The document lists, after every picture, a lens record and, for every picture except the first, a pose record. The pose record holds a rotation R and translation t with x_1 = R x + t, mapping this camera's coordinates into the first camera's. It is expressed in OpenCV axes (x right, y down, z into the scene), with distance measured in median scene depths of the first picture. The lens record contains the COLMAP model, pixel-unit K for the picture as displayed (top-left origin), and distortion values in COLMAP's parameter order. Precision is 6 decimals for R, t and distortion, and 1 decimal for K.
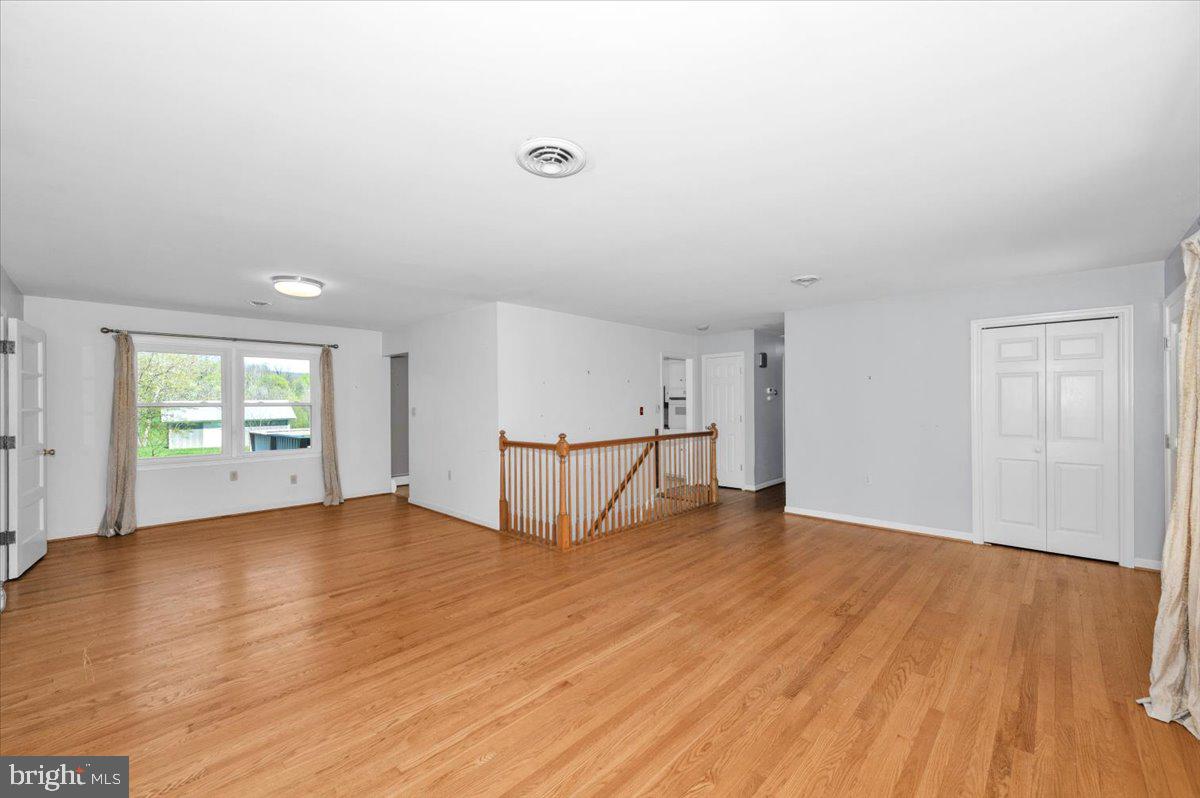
lens RADIAL K [[476.7, 0, 596.2], [0, 476.7, 400.7], [0, 0, 1]] dist [0.001291, 0.000117]
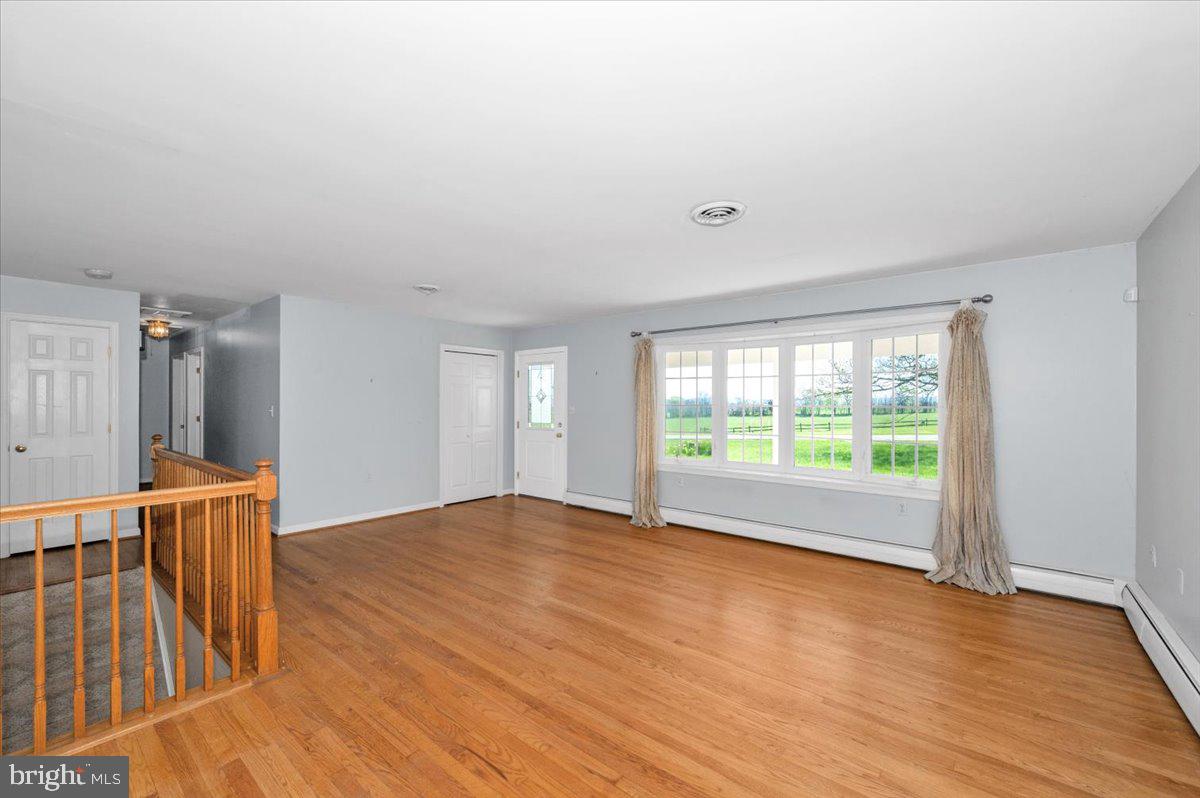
lens RADIAL K [[495.8, 0, 600.0], [0, 495.8, 399.0], [0, 0, 1]] dist [-0.000127, 0.000040]
pose [[-0.086763, 0.014127, 0.996129, -0.872626], [-0.006638, 0.999869, -0.014758, 0.011020], [-0.996207, -0.007893, -0.086658, 0.894003]]
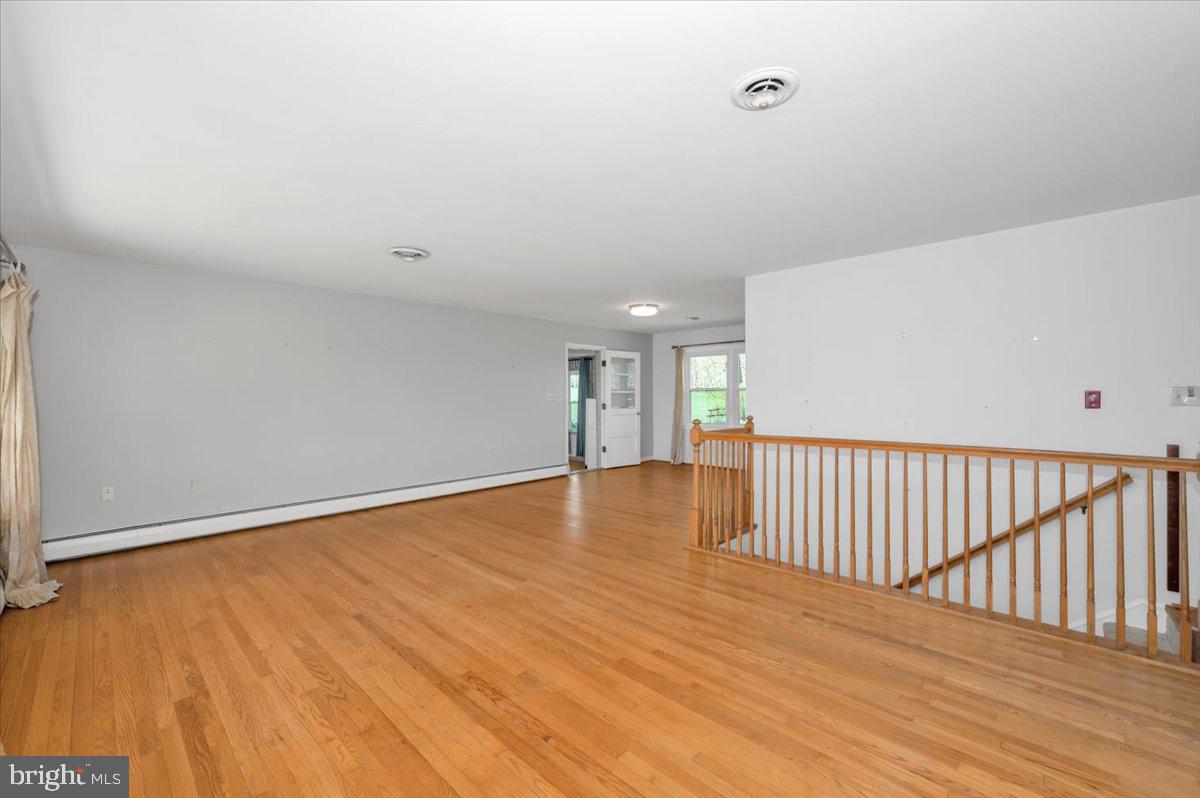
lens RADIAL K [[476.7, 0, 596.2], [0, 476.7, 400.7], [0, 0, 1]] dist [0.001291, 0.000117]
pose [[0.012436, 0.017382, -0.999772, 1.085987], [0.009817, 0.999799, 0.017504, 0.023246], [0.999874, -0.010032, 0.012263, 1.060297]]
